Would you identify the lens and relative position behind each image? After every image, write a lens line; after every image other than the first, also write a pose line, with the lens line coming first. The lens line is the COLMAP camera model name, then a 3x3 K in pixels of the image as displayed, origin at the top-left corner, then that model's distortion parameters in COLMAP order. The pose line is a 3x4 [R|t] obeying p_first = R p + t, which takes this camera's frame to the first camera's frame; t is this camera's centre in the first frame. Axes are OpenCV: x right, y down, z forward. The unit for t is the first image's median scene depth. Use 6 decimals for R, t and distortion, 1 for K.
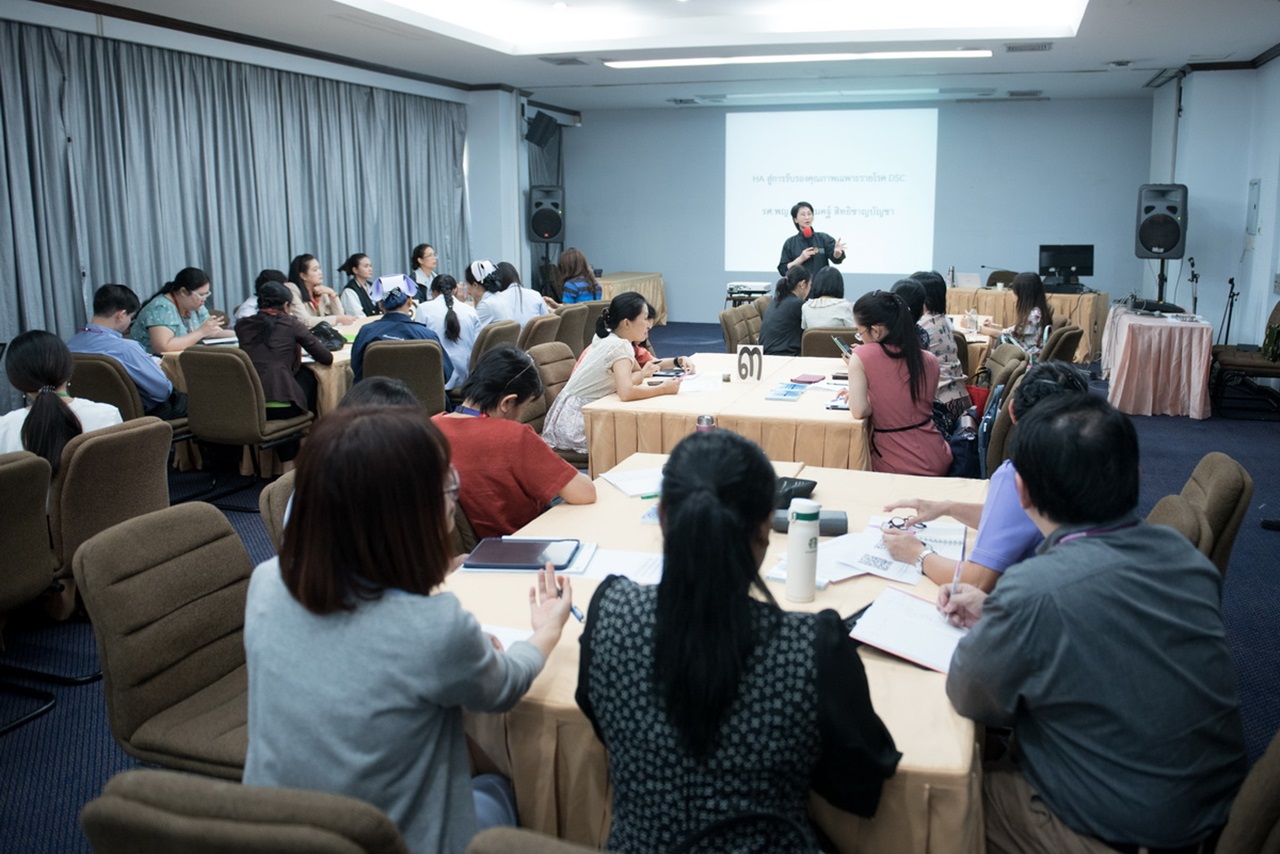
lens RADIAL K [[964.5, 0, 640.0], [0, 964.5, 427.0], [0, 0, 1]] dist [-0.049861, -0.000901]
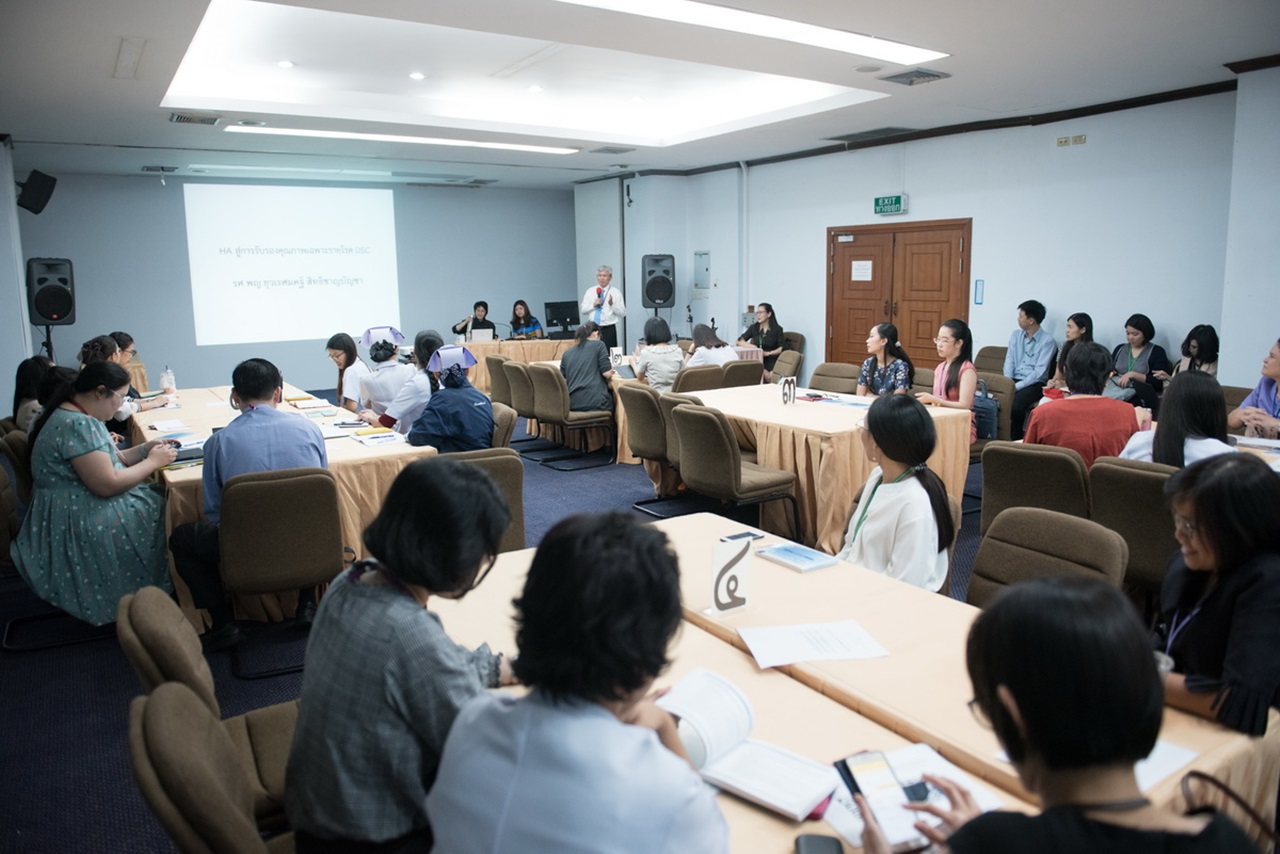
lens RADIAL K [[880.9, 0, 640.0], [0, 880.9, 427.0], [0, 0, 1]] dist [-0.046891, -0.001930]
pose [[0.659457, -0.136821, 0.739186, -0.329320], [0.178017, 0.983752, 0.023273, -0.029914], [-0.730360, 0.116240, 0.673099, 0.127605]]
